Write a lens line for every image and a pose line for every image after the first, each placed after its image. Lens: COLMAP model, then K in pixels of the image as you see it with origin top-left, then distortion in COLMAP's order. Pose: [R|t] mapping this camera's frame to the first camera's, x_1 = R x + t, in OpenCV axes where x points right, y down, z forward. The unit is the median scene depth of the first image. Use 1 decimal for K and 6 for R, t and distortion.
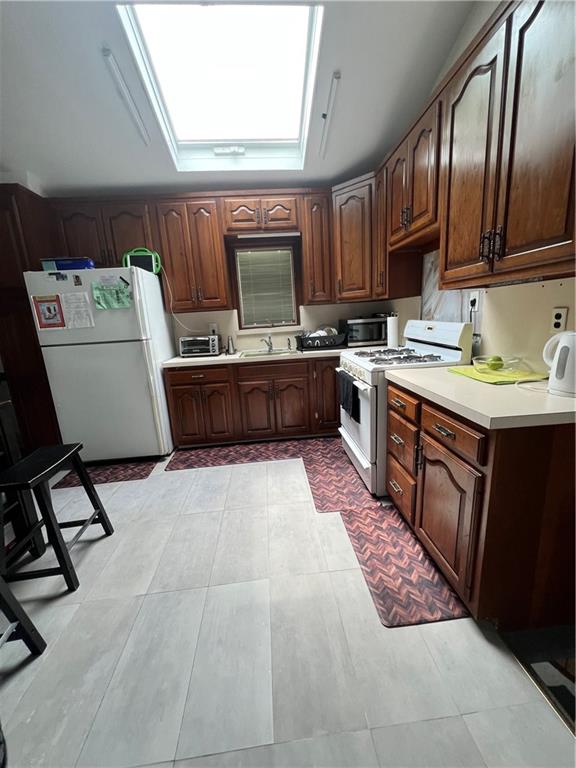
lens RADIAL K [[305.8, 0, 287.6], [0, 305.8, 382.6], [0, 0, 1]] dist [-0.001184, 0.000443]
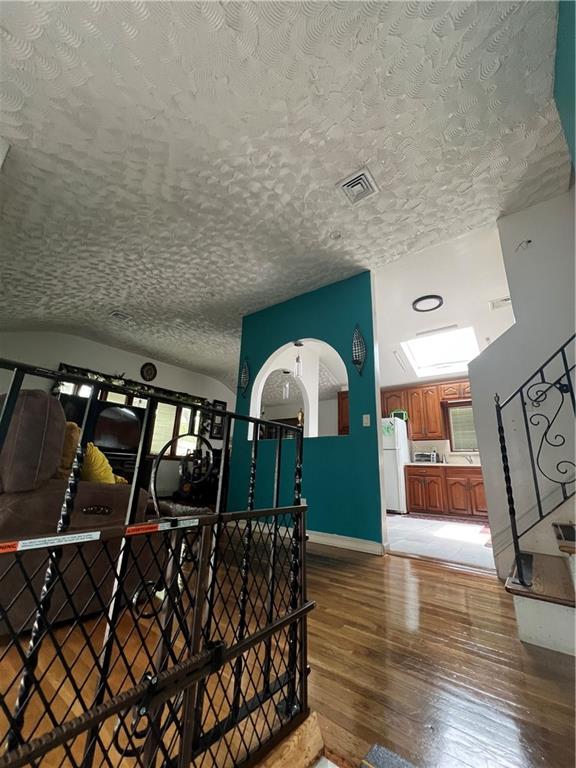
lens RADIAL K [[305.8, 0, 287.3], [0, 305.8, 383.1], [0, 0, 1]] dist [-0.001184, 0.000443]
pose [[0.735313, -0.103980, -0.669703, 0.387988], [-0.227233, 0.893137, -0.388165, 0.389712], [0.638498, 0.437601, 0.633108, -0.907474]]
